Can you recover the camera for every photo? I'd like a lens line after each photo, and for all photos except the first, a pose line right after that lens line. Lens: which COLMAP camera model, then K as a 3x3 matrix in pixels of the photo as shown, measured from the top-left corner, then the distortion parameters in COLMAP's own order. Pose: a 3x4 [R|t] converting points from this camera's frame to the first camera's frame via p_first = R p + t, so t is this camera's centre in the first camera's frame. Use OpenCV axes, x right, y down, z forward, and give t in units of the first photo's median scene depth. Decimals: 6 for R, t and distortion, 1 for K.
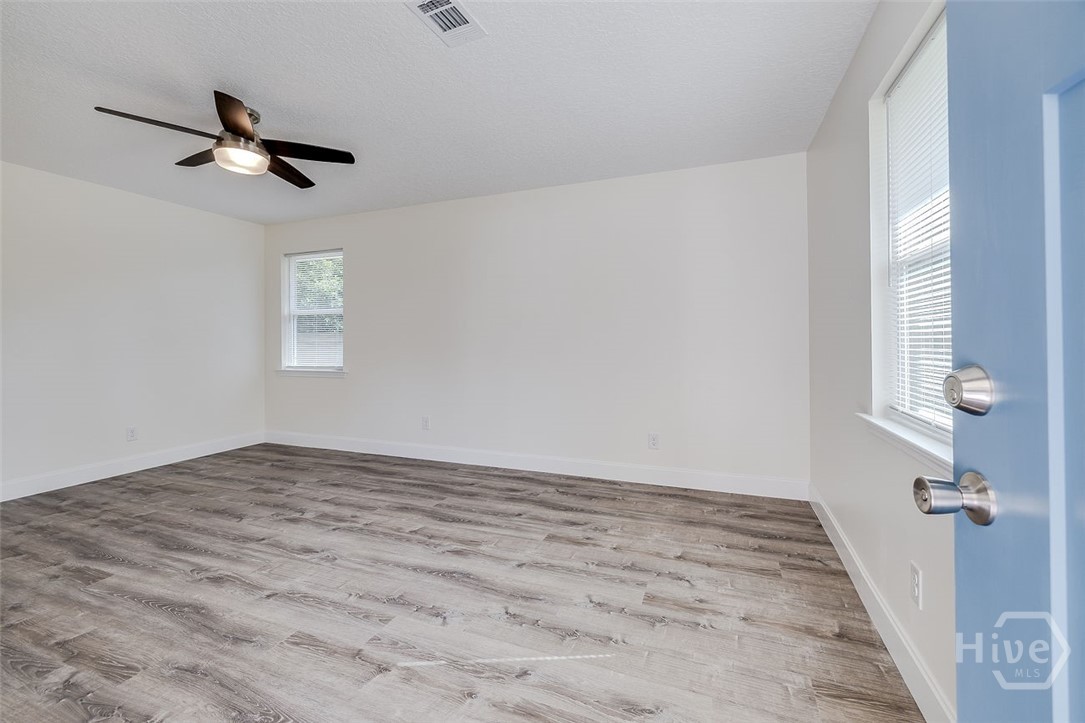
lens RADIAL K [[456.5, 0, 532.4], [0, 456.5, 340.3], [0, 0, 1]] dist [-0.001788, 0.000291]
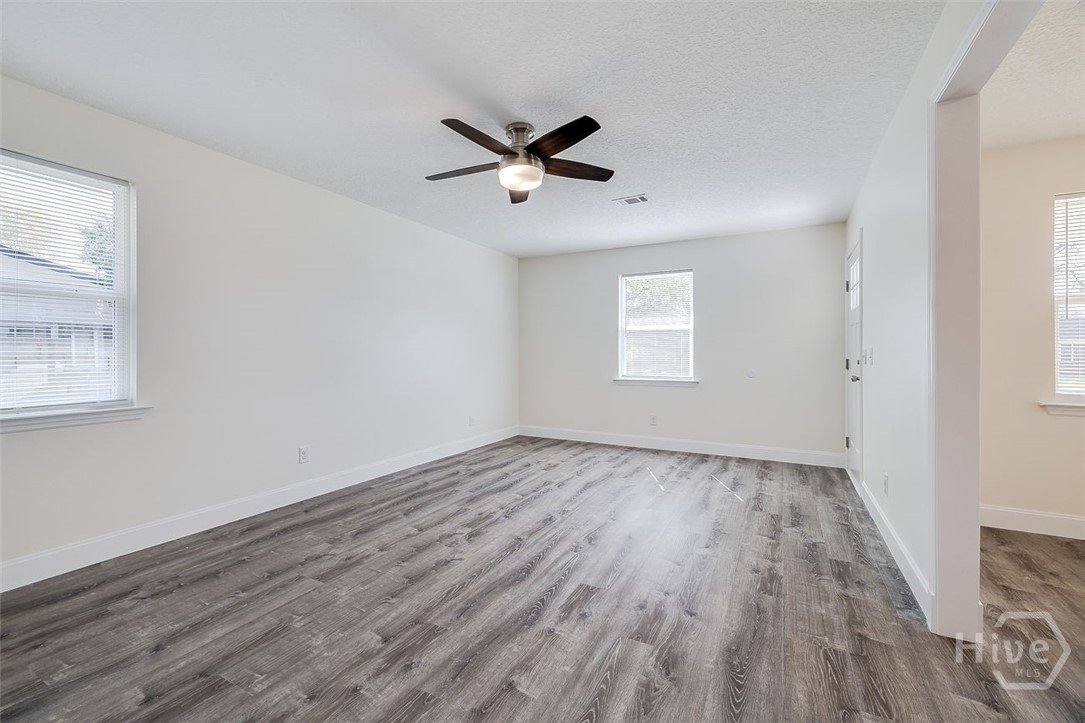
lens RADIAL K [[456.5, 0, 535.8], [0, 456.5, 356.1], [0, 0, 1]] dist [-0.001788, 0.000291]
pose [[0.123180, -0.002502, 0.992381, -1.584420], [-0.002977, 0.999991, 0.002891, 0.006312], [-0.992380, -0.003311, 0.123172, 0.800458]]
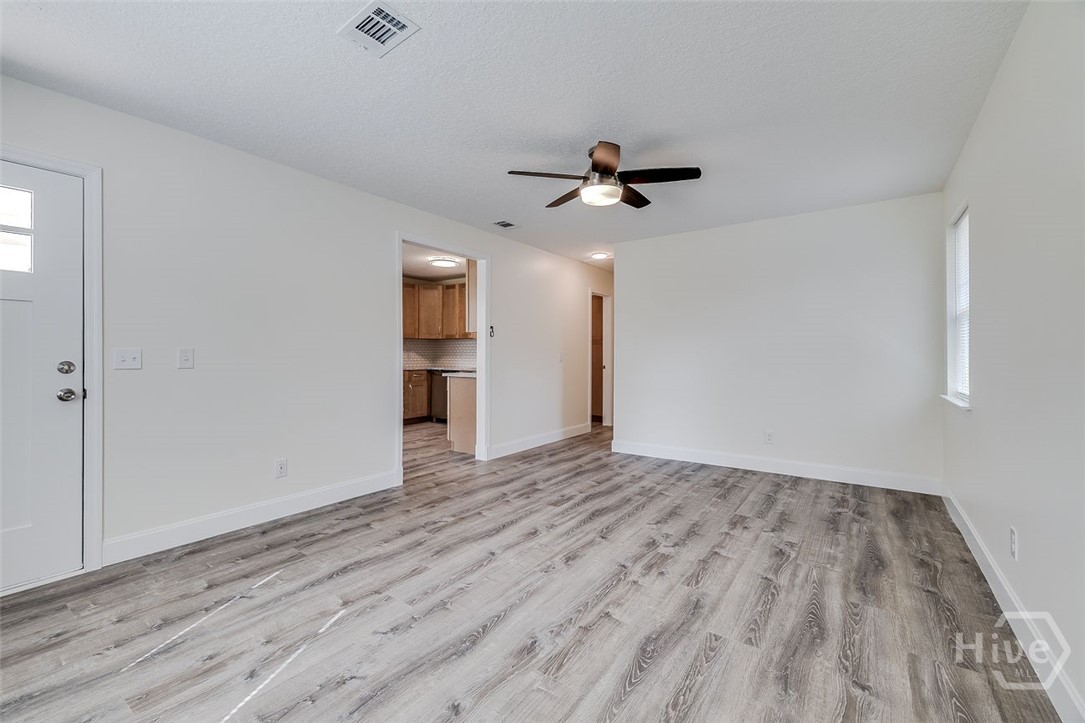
lens RADIAL K [[456.5, 0, 543.9], [0, 456.5, 354.2], [0, 0, 1]] dist [-0.001788, 0.000291]
pose [[-0.227398, 0.003771, -0.973795, 0.475091], [0.000949, 0.999993, 0.003651, -0.002676], [0.973802, -0.000094, -0.227400, 1.067855]]
